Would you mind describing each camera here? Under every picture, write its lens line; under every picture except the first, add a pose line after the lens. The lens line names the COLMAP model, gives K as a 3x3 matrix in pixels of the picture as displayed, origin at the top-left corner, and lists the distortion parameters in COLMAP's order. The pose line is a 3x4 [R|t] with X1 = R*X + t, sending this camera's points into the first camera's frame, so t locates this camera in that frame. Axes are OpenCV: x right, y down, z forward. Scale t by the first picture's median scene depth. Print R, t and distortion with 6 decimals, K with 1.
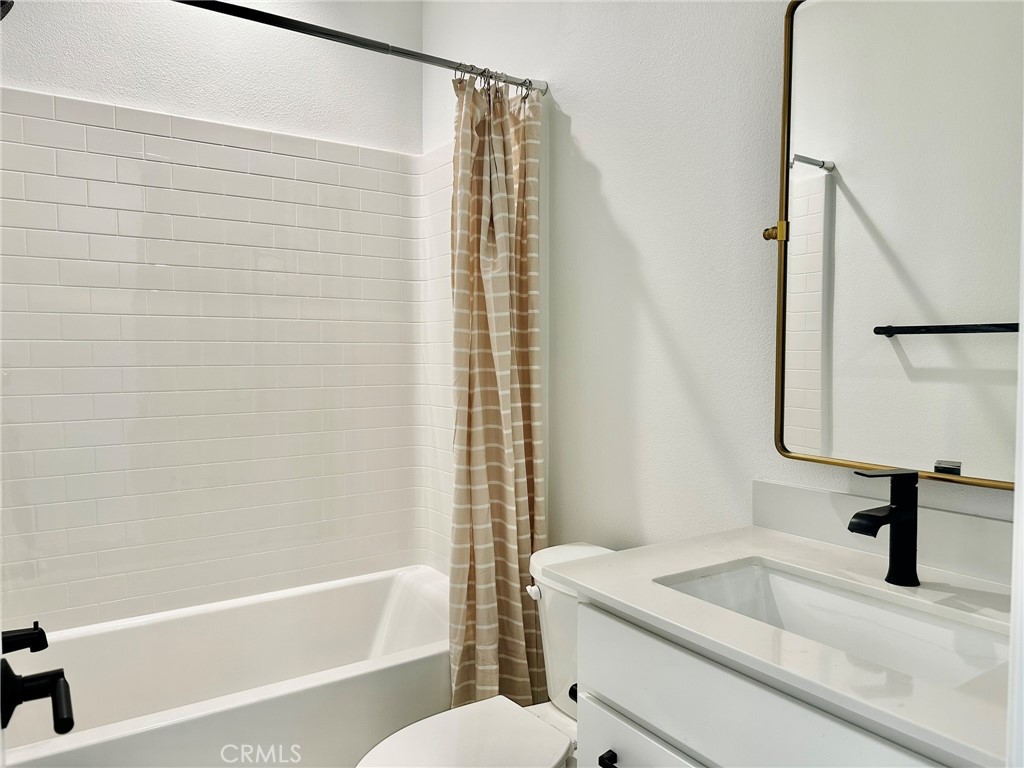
lens RADIAL K [[715.6, 0, 512.0], [0, 715.6, 377.9], [0, 0, 1]] dist [0.097241, -0.133967]
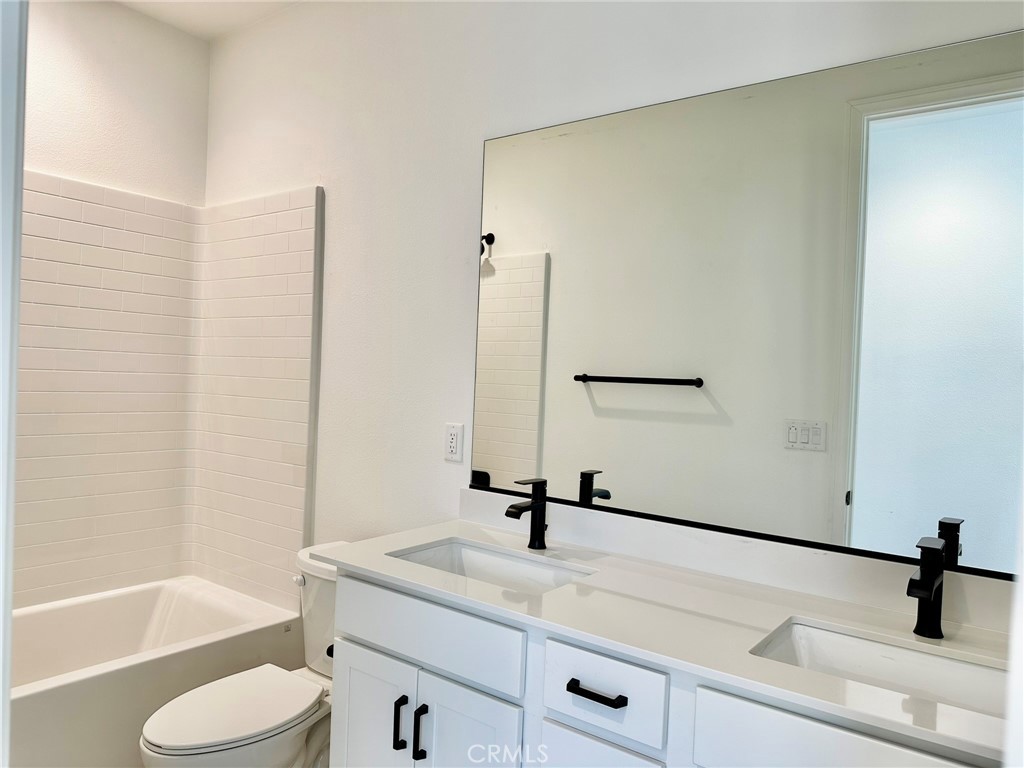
lens RADIAL K [[715.6, 0, 512.0], [0, 715.6, 377.9], [0, 0, 1]] dist [0.097241, -0.133967]
pose [[0.947006, 0.039214, 0.318814, -0.055172], [-0.029531, 0.998946, -0.035151, -0.045399], [-0.319857, 0.023874, 0.947165, -0.529278]]
